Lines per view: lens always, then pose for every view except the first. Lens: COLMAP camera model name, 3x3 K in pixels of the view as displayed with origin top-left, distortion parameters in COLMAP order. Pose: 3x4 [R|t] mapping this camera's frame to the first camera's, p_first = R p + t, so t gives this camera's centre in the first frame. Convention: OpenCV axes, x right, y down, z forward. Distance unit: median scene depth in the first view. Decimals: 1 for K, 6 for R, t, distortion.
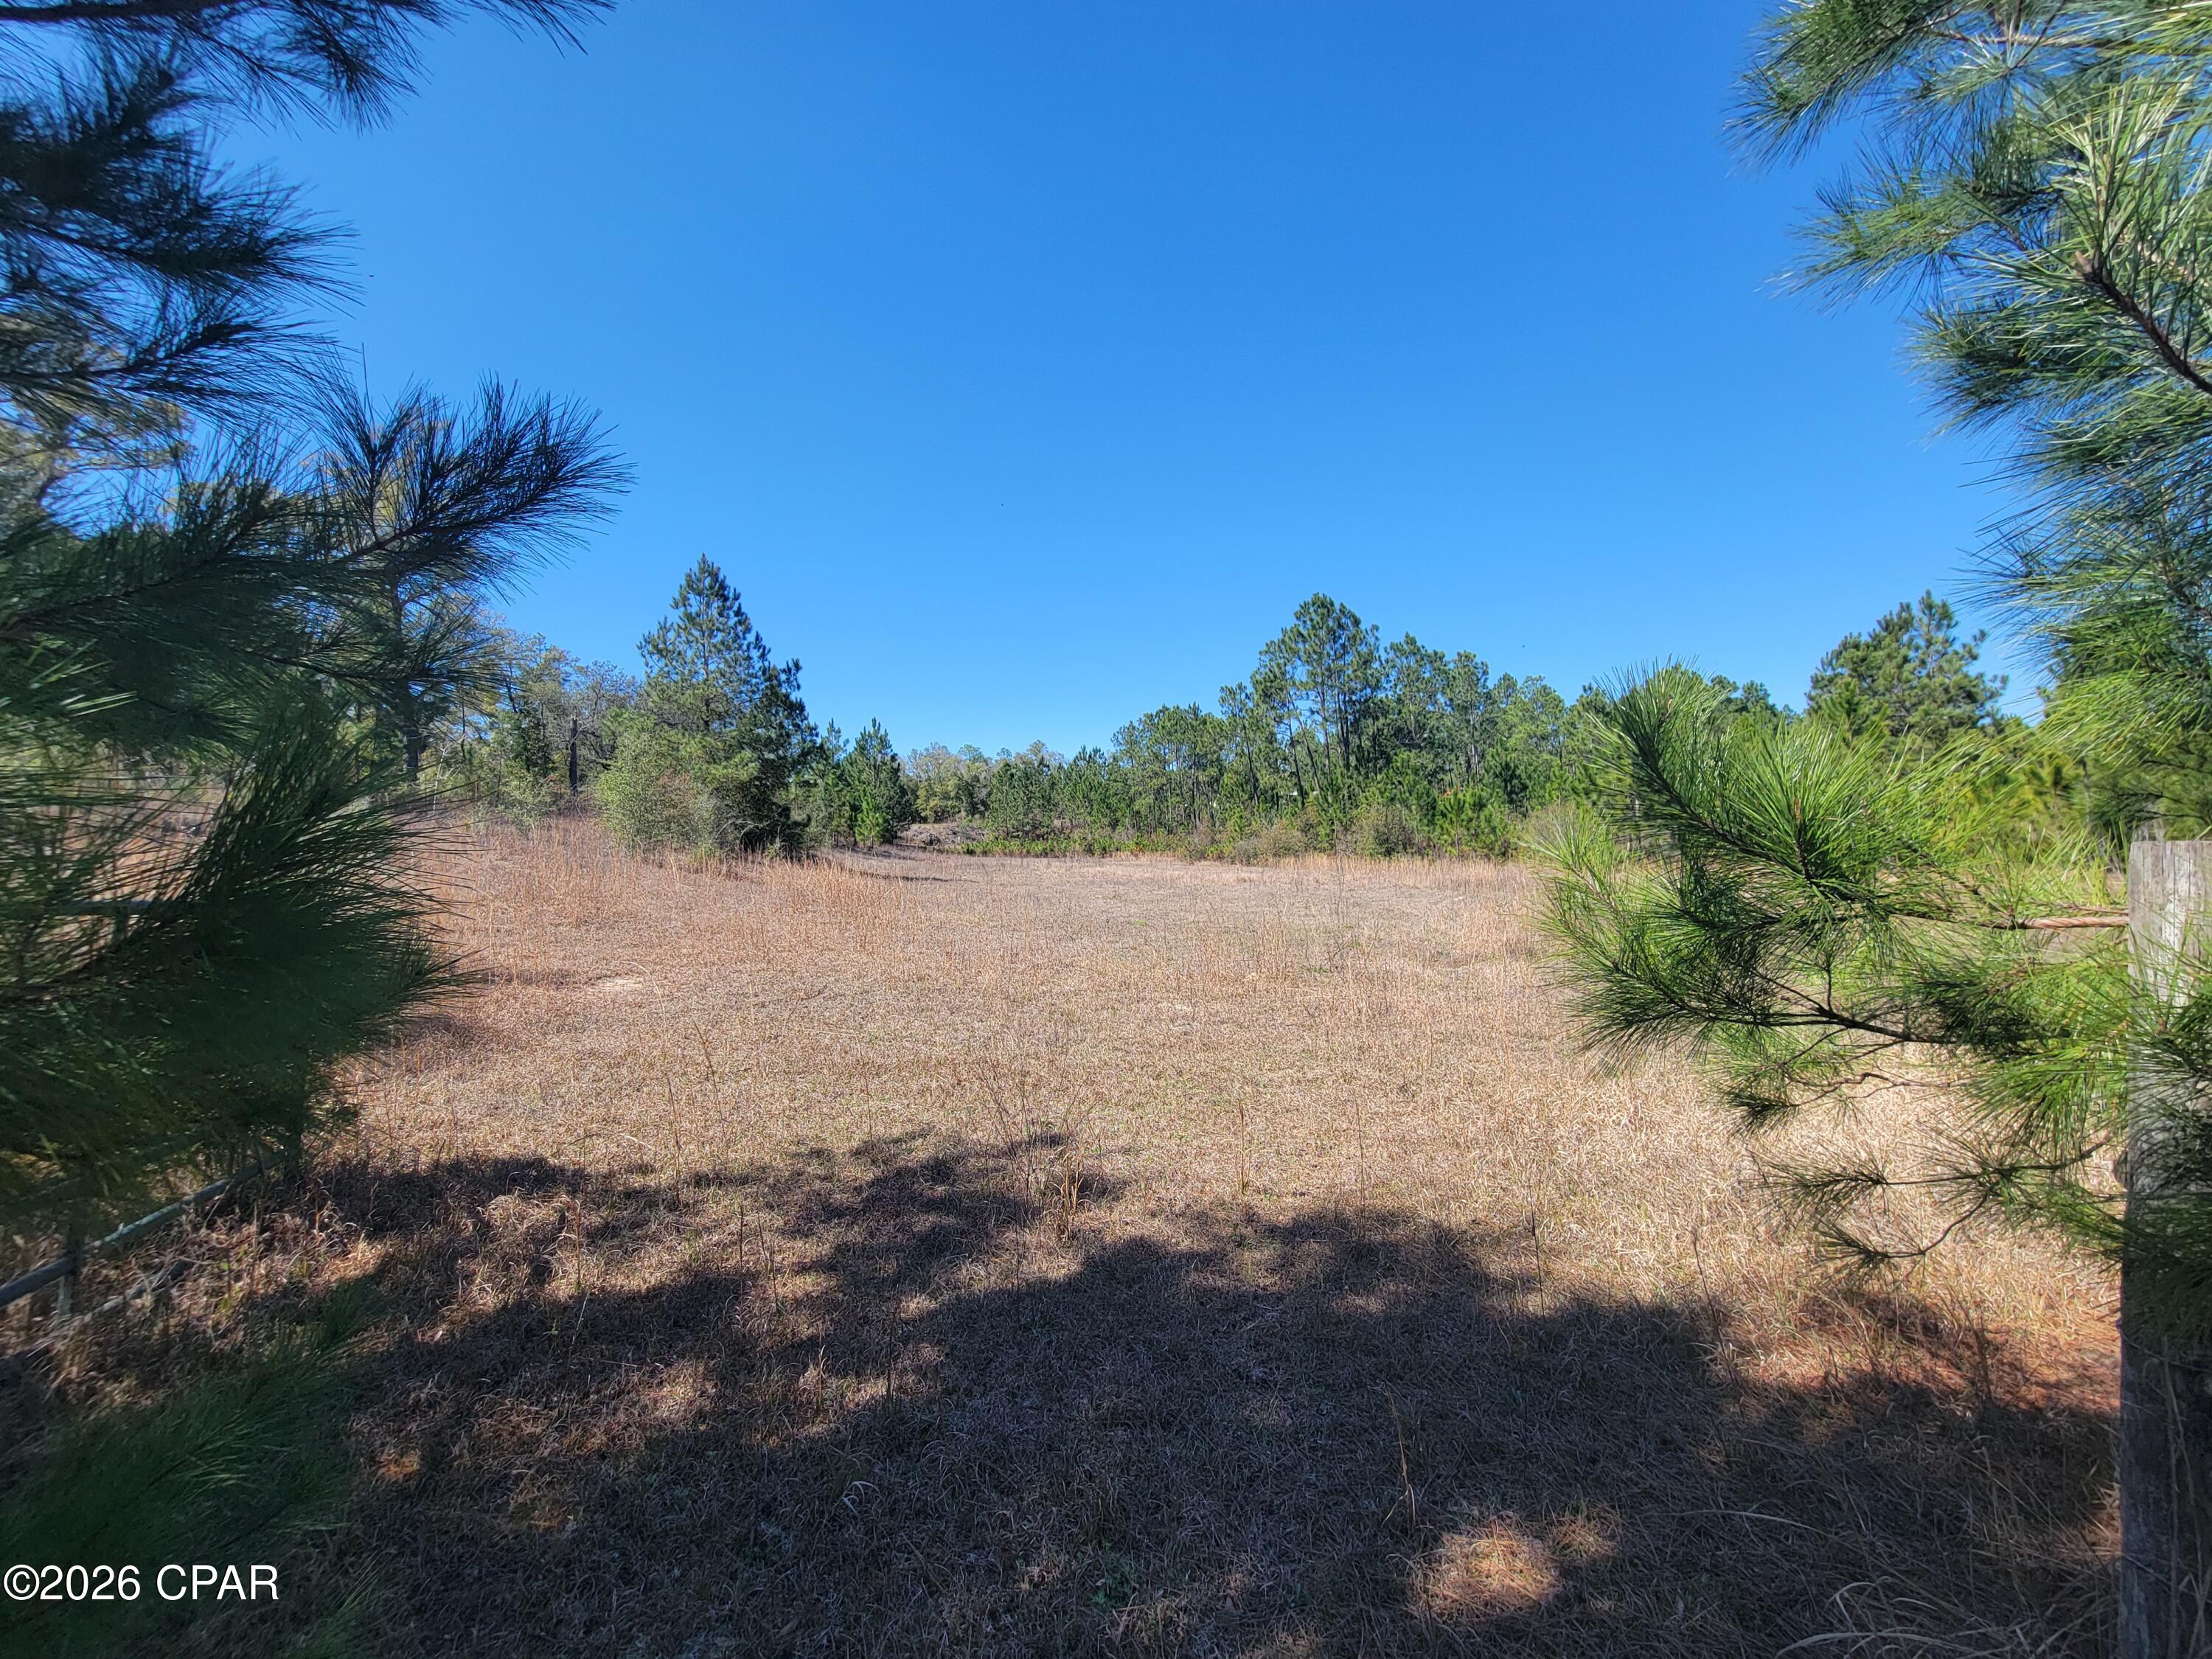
lens RADIAL K [[897.3, 0, 1095.0], [0, 897.3, 829.2], [0, 0, 1]] dist [-0.004914, 0.003910]
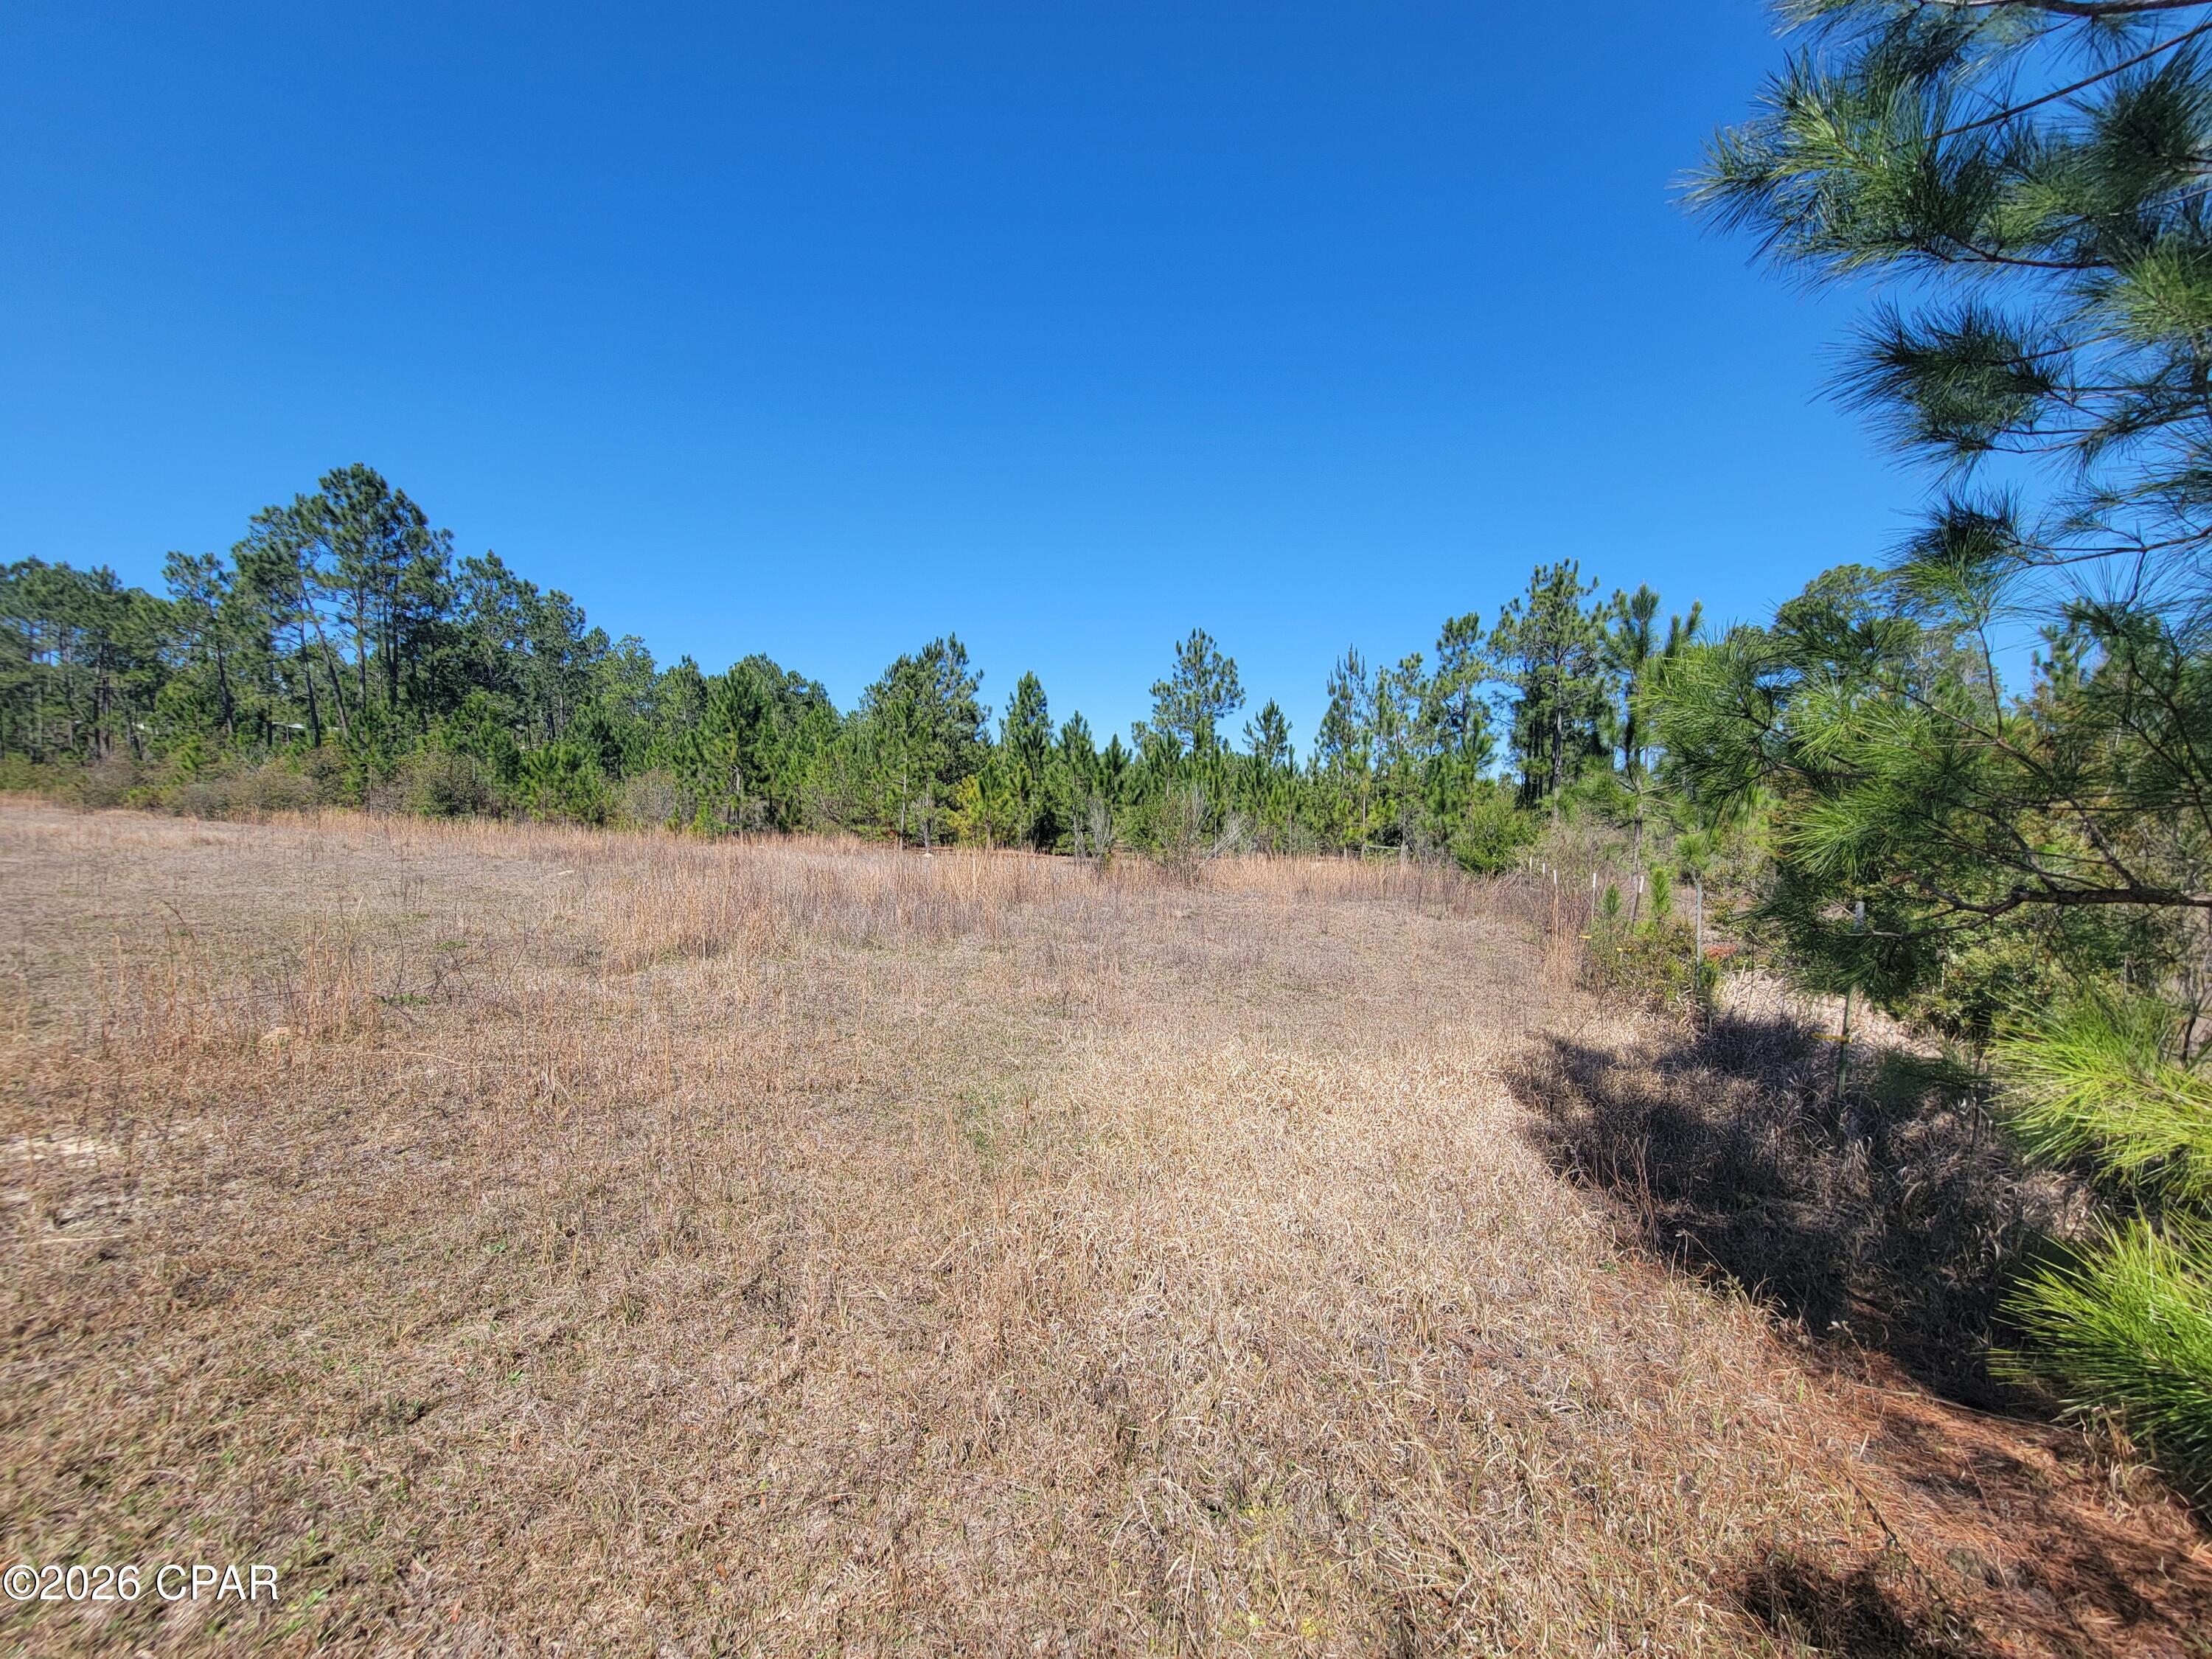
lens RADIAL K [[897.3, 0, 1095.0], [0, 897.3, 829.2], [0, 0, 1]] dist [-0.004914, 0.003910]
pose [[0.578197, 0.037300, 0.815044, 0.002189], [-0.067073, 0.997746, 0.001921, 0.000865], [-0.813136, -0.055778, 0.579396, 0.042825]]
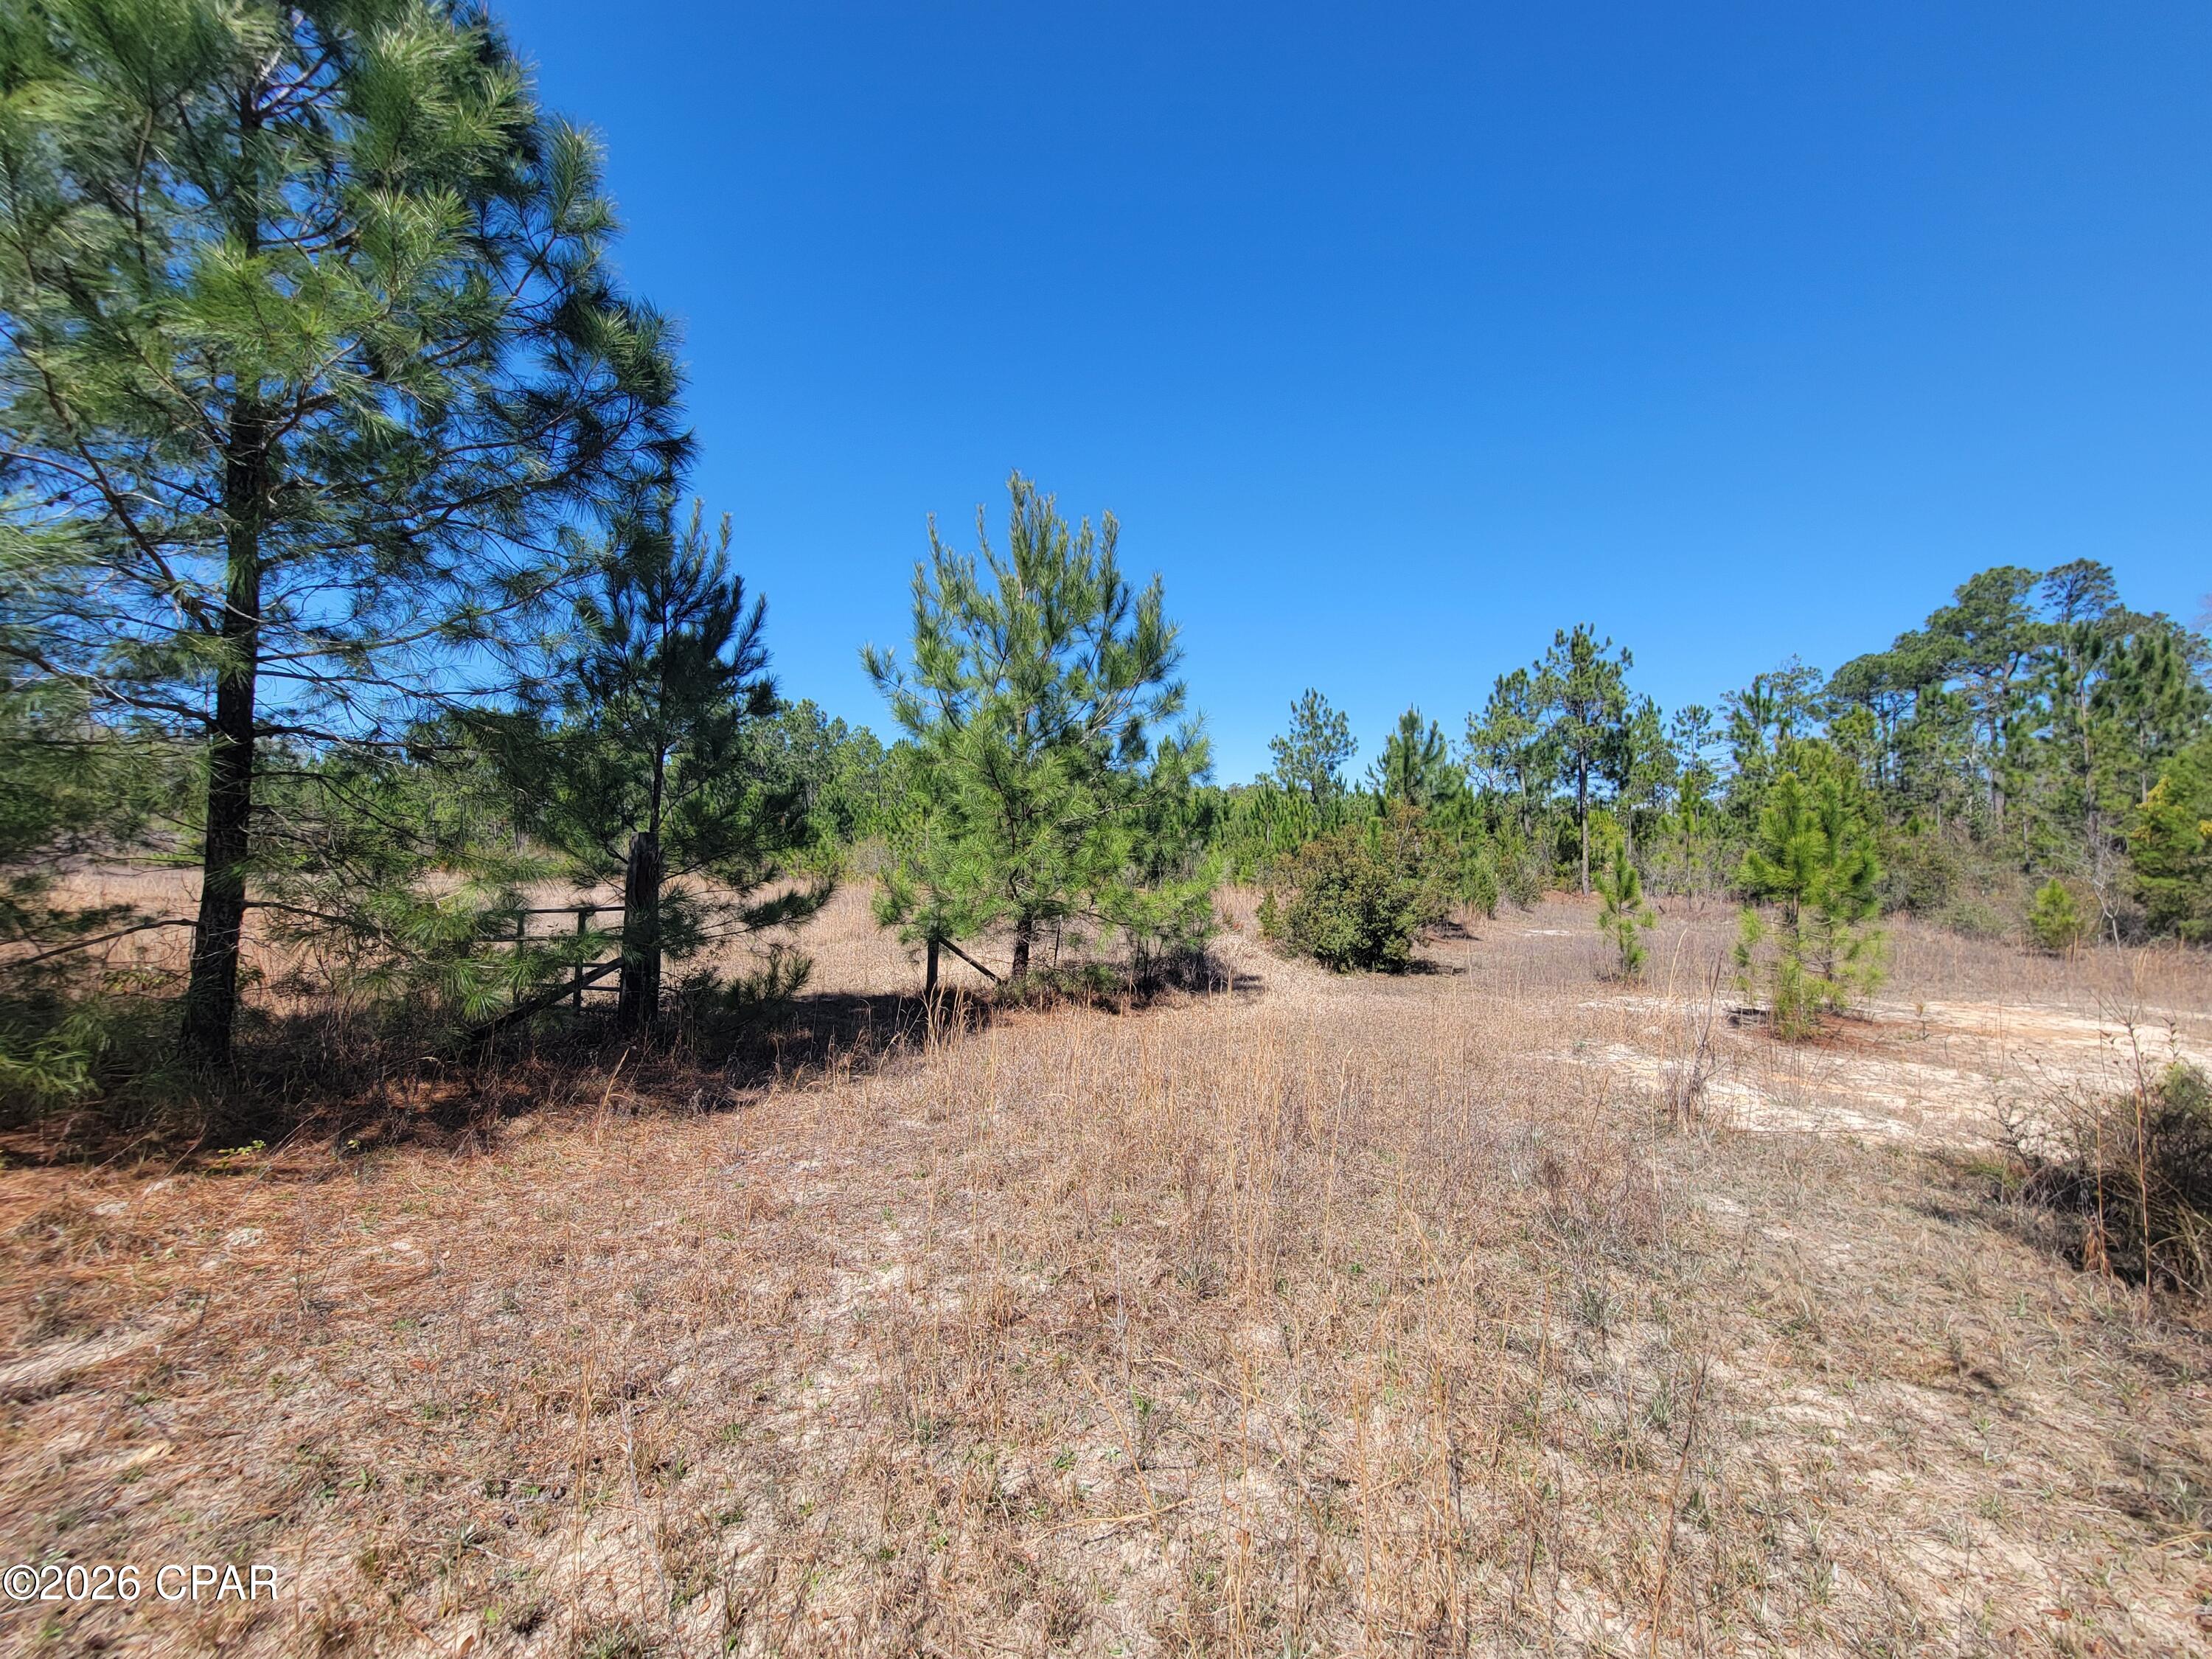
lens RADIAL K [[897.3, 0, 1095.0], [0, 897.3, 829.2], [0, 0, 1]] dist [-0.004914, 0.003910]
pose [[0.754174, 0.040618, 0.655417, -0.072378], [-0.028406, 0.999169, -0.029235, -0.008668], [-0.656060, 0.003431, 0.754701, -0.143094]]
